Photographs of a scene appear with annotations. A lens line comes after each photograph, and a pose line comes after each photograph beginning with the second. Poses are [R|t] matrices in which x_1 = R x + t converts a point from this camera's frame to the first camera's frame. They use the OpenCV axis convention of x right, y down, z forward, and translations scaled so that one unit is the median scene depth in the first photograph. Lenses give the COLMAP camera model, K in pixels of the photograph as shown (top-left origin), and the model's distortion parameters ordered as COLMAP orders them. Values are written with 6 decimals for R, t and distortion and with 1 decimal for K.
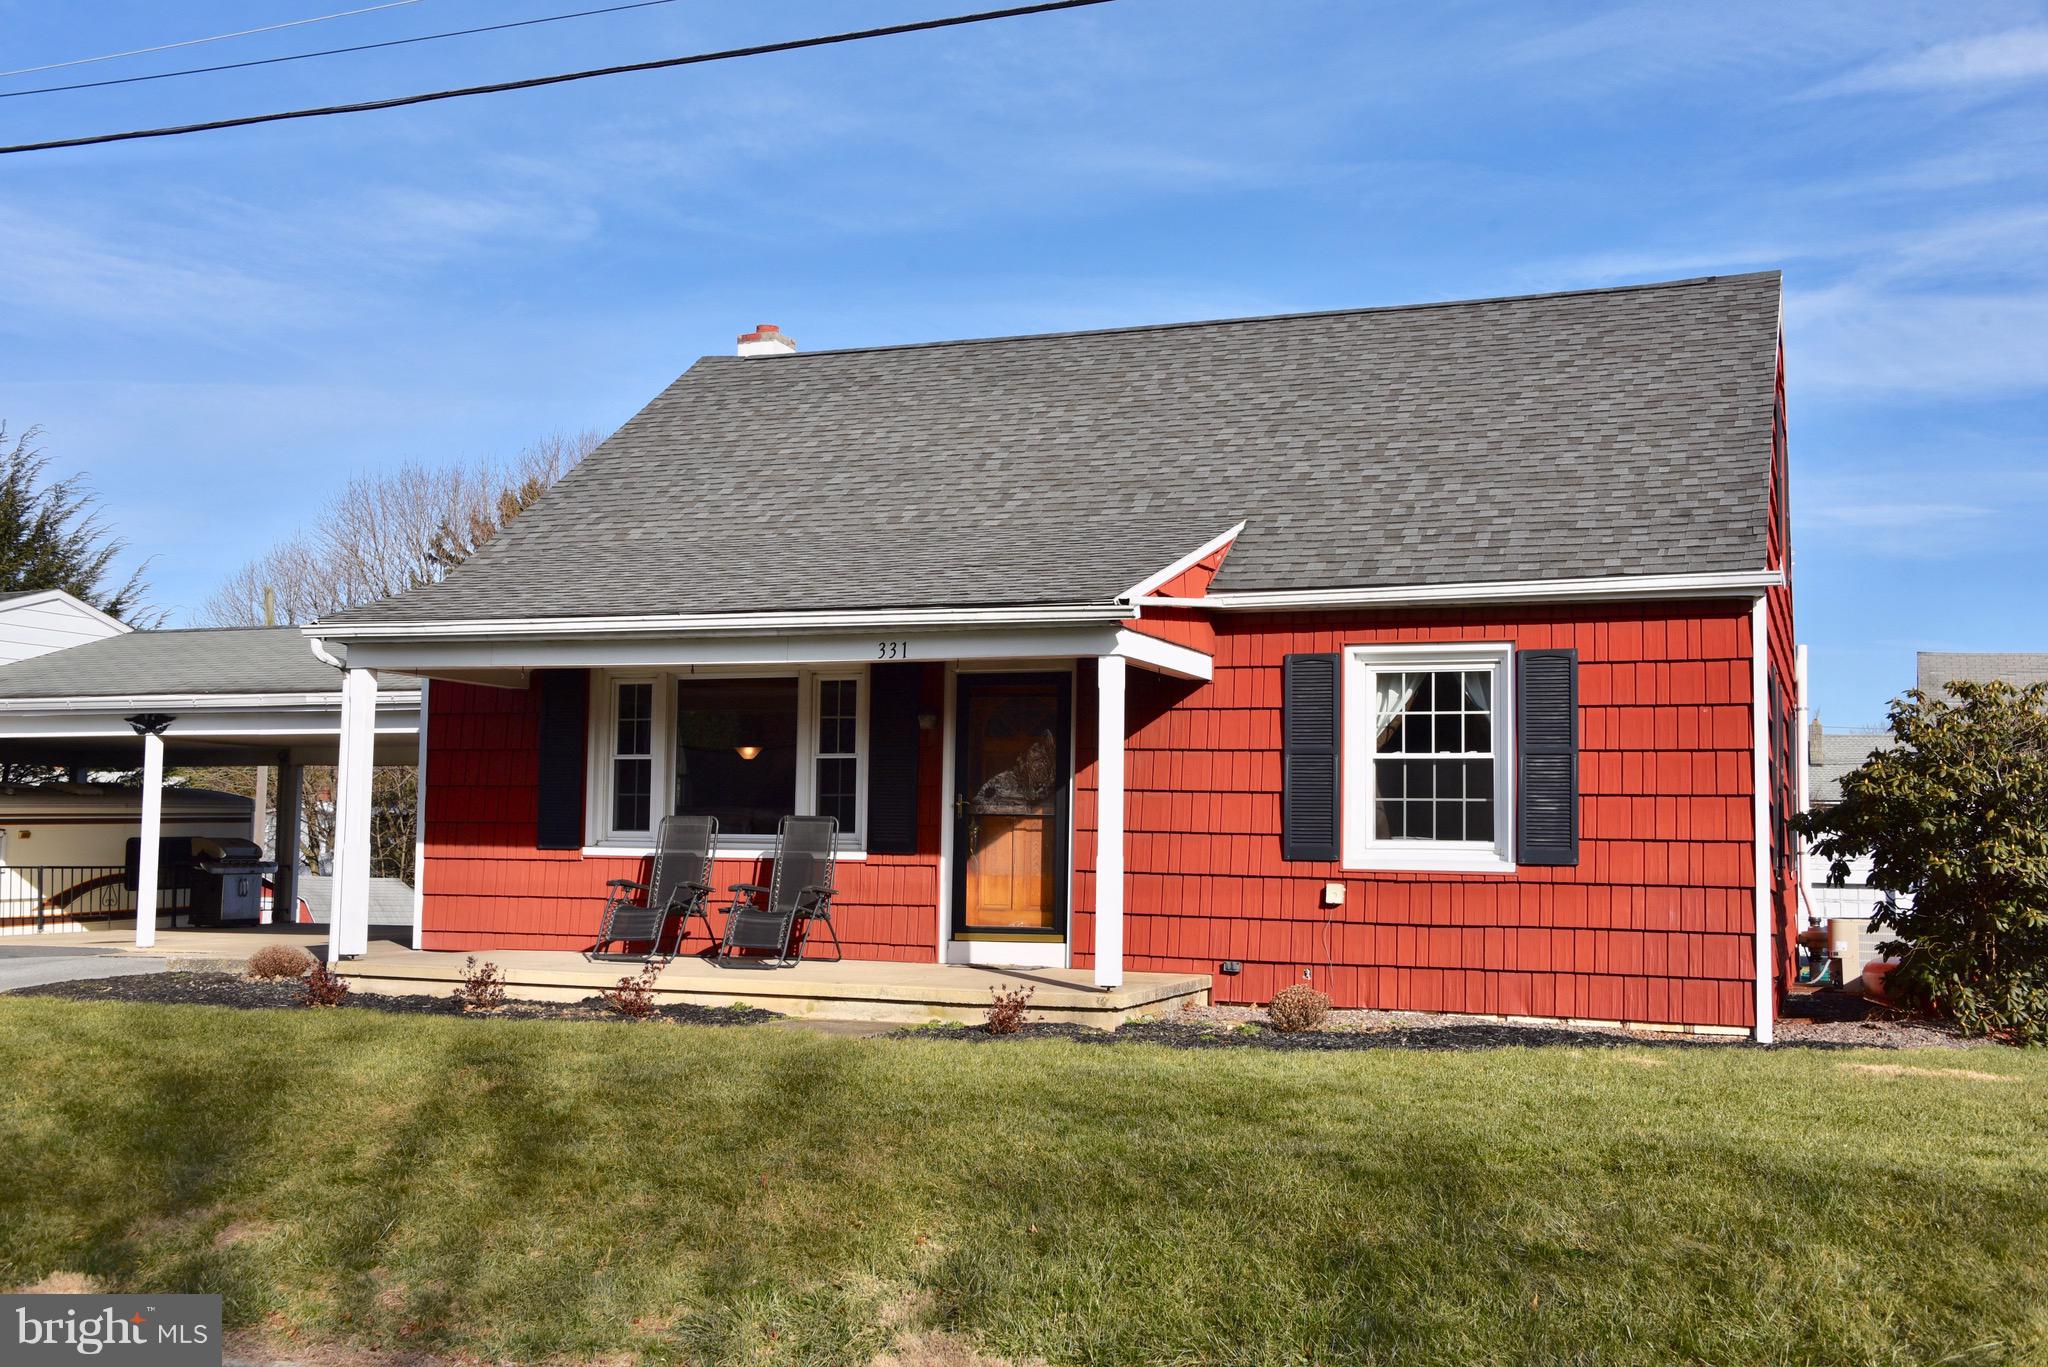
lens RADIAL K [[2123.7, 0, 1012.6], [0, 2123.7, 704.4], [0, 0, 1]] dist [0.051964, 0.000000]
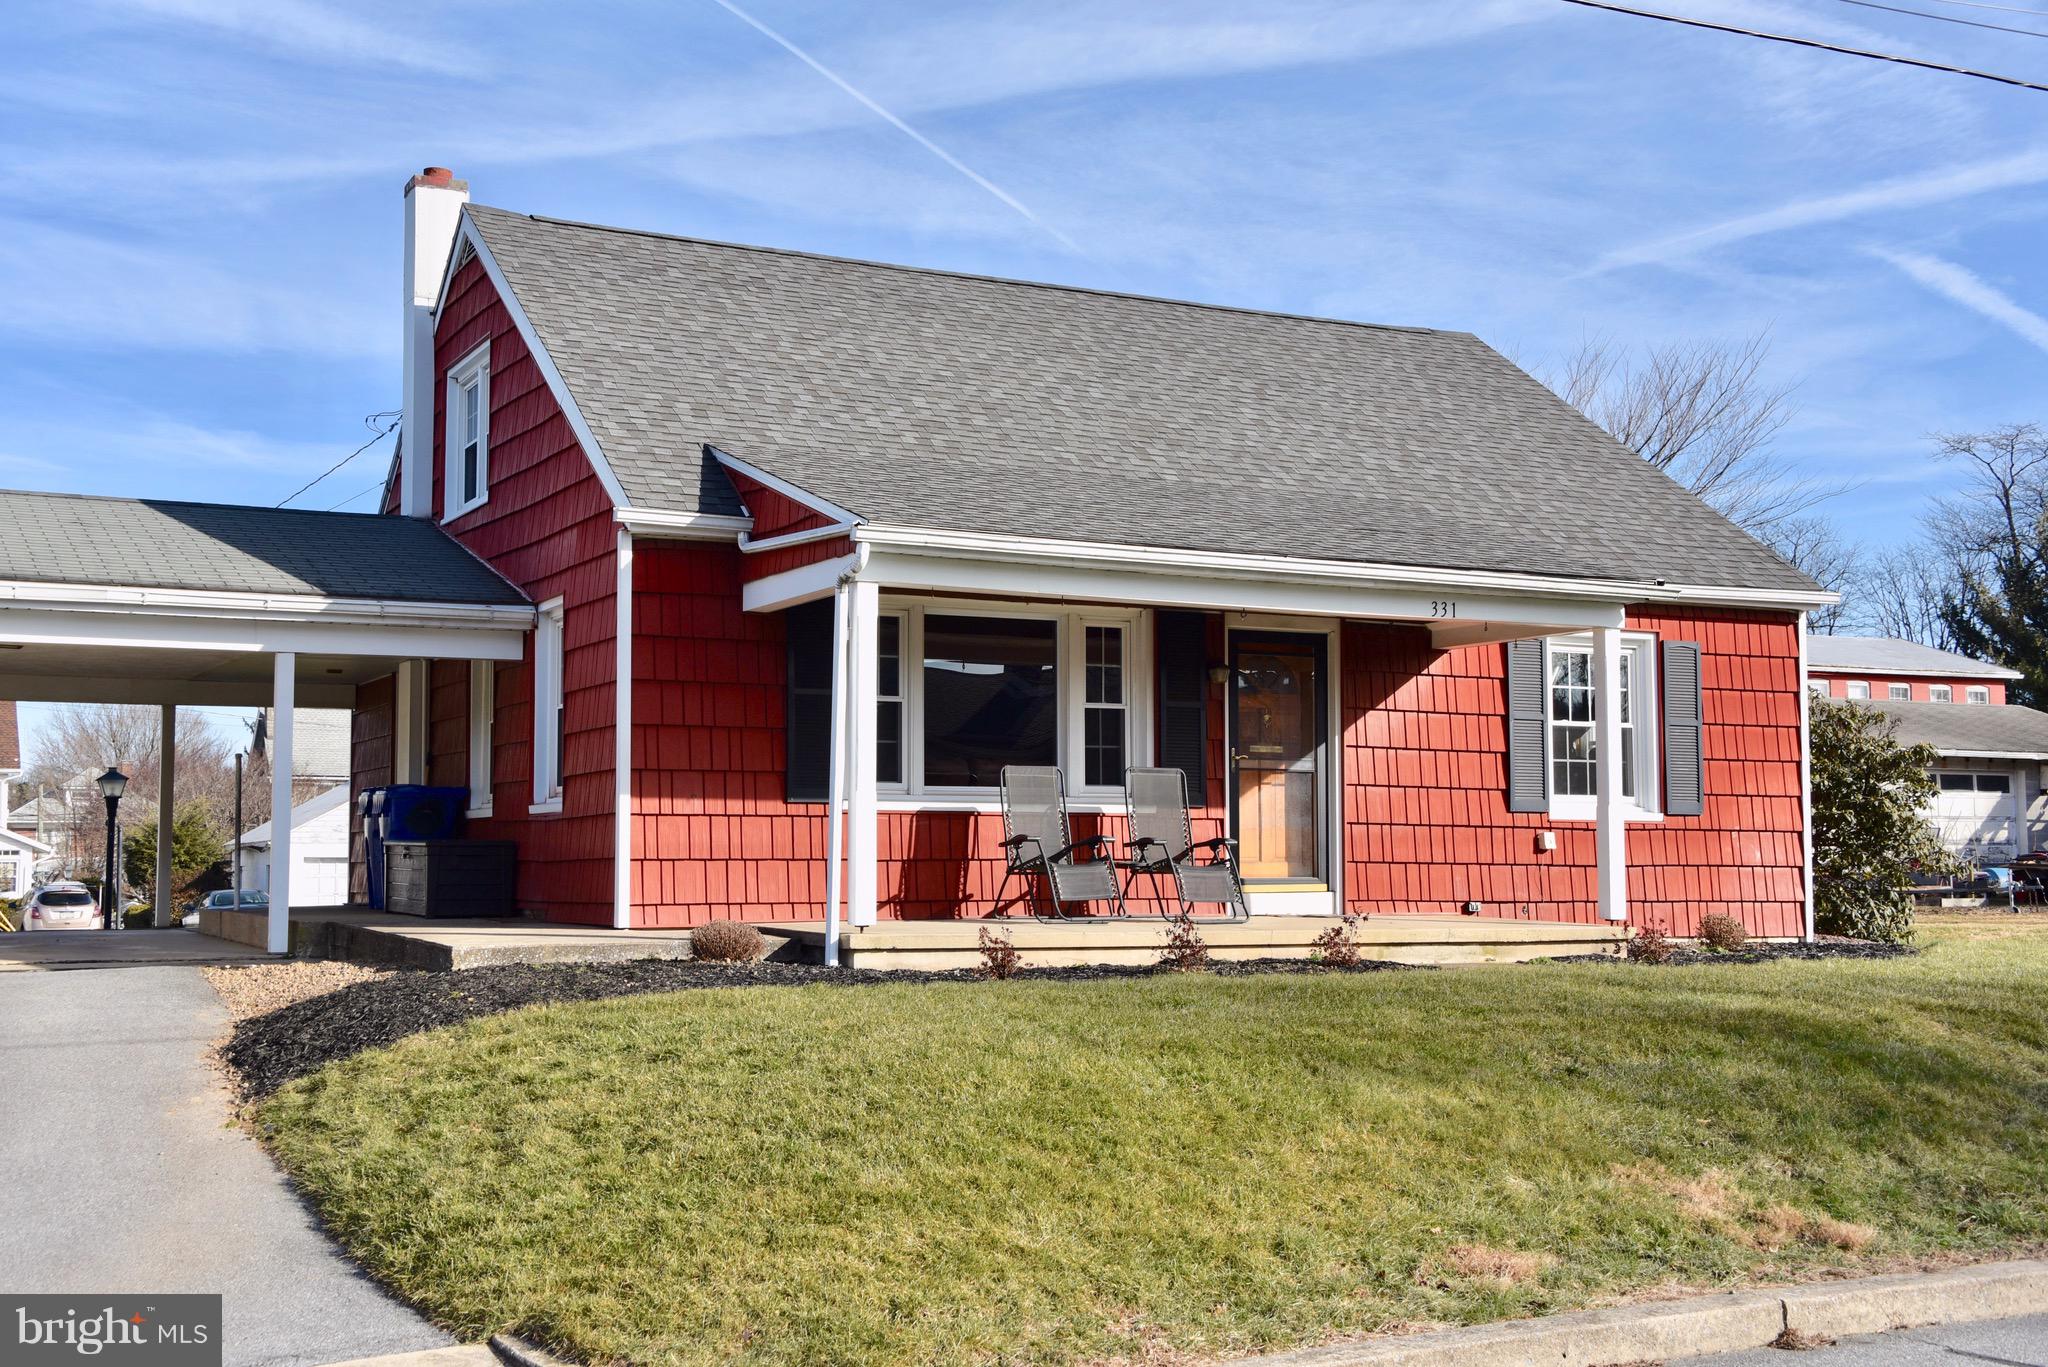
lens RADIAL K [[2332.6, 0, 1015.4], [0, 2332.6, 695.4], [0, 0, 1]] dist [0.099019, 0.000000]
pose [[0.664616, 0.037168, 0.746260, -0.990041], [-0.044206, 0.998968, -0.010385, 0.035802], [-0.745877, -0.026087, 0.665573, 0.364914]]
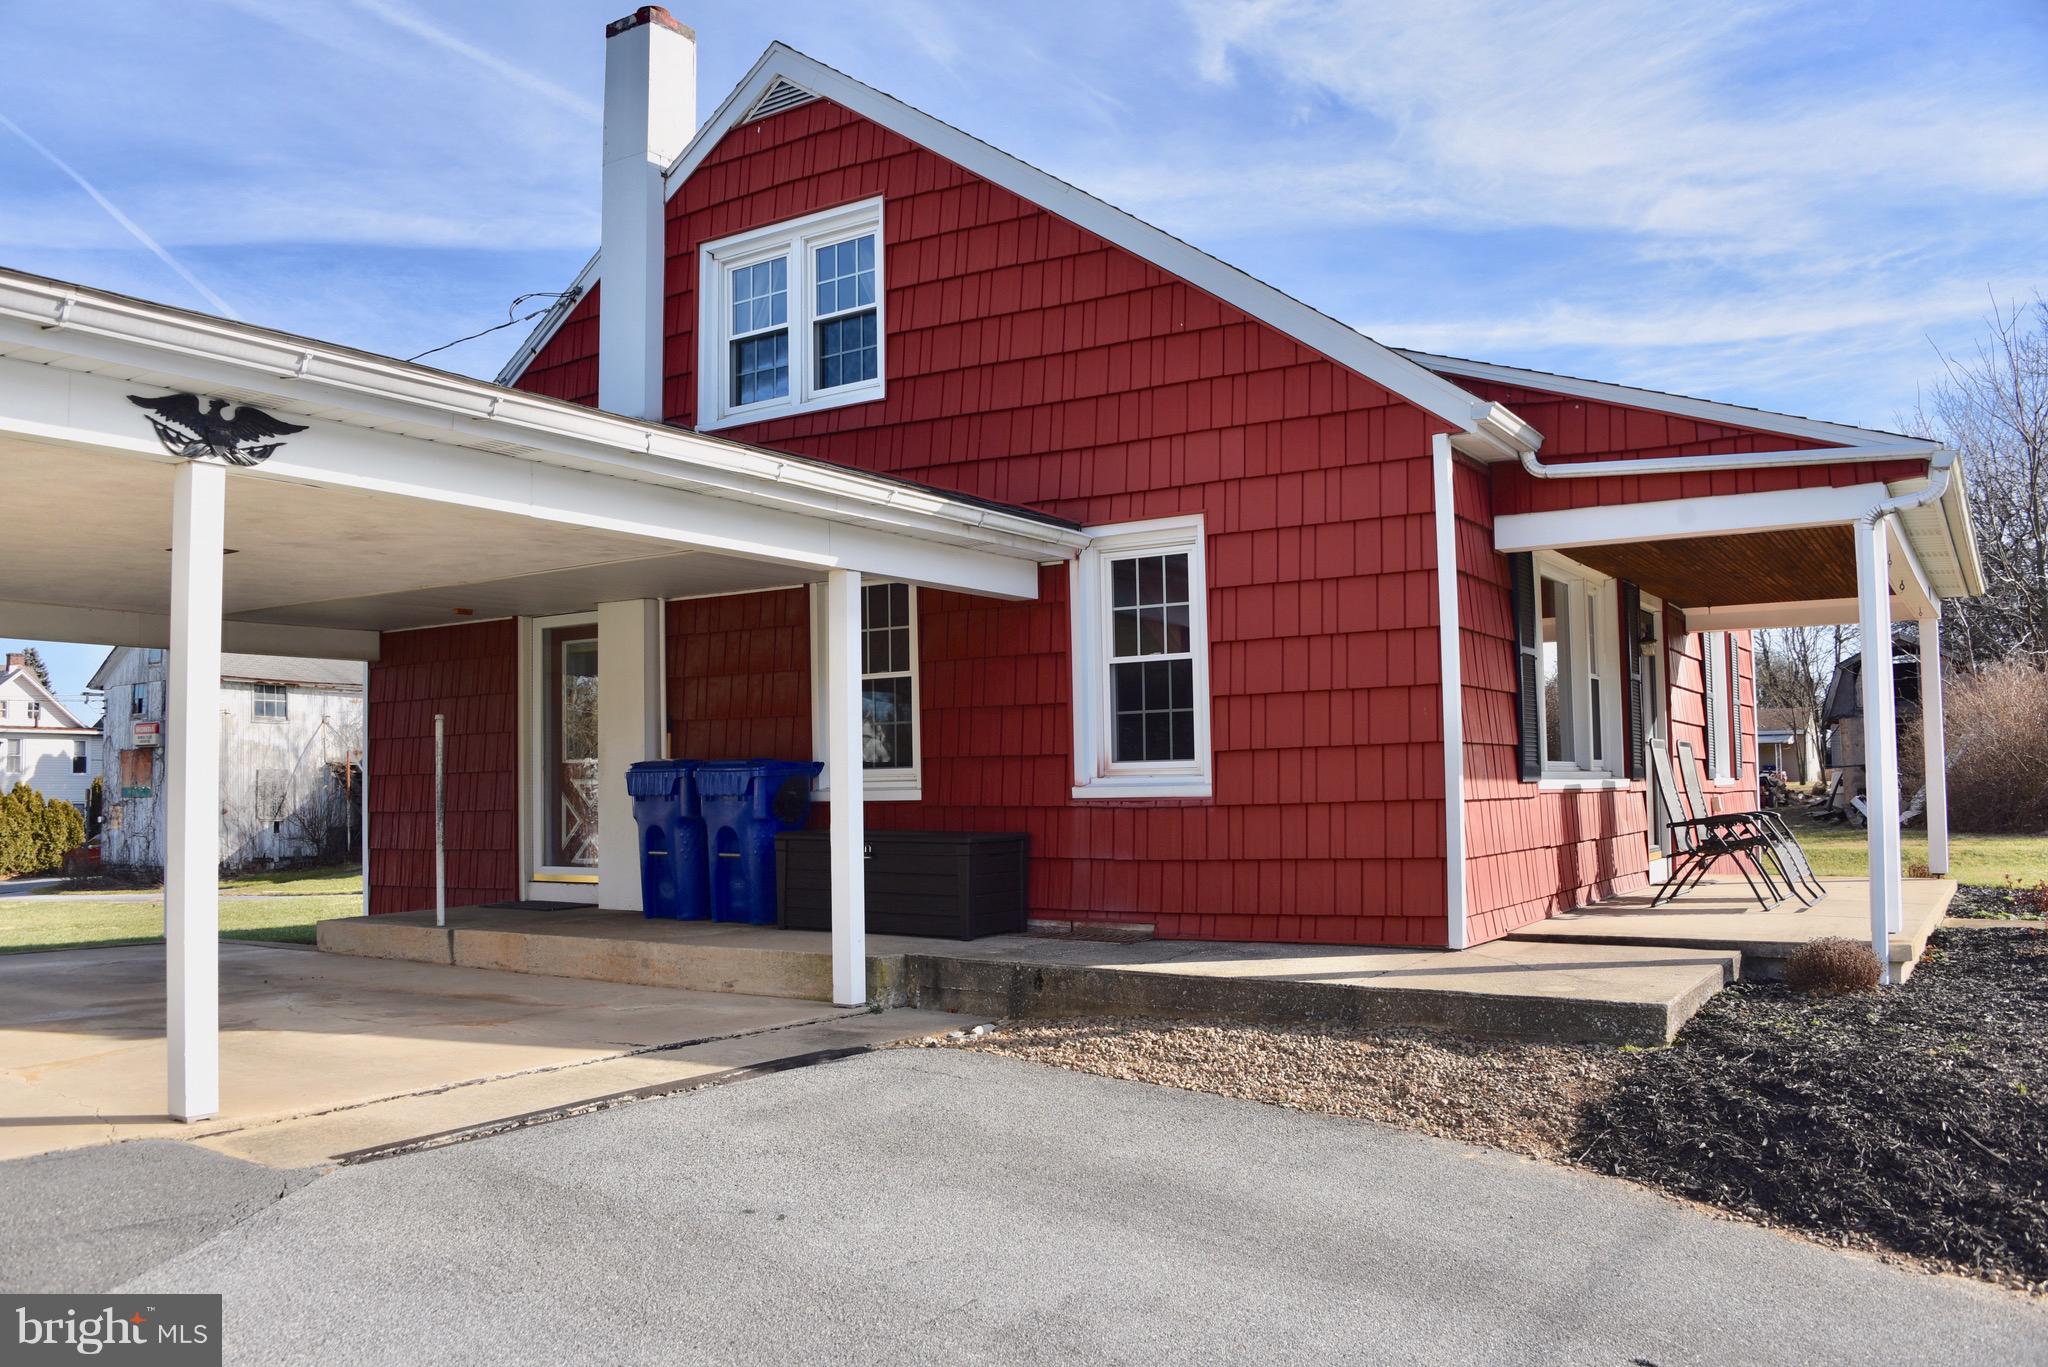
lens RADIAL K [[1638.7, 0, 1032.6], [0, 1638.7, 681.9], [0, 0, 1]] dist [-0.124561, 0.055489]
pose [[0.191187, 0.044746, 0.980533, -0.902052], [-0.052455, 0.997999, -0.035316, 0.072076], [-0.980151, -0.044682, 0.193151, 1.224298]]
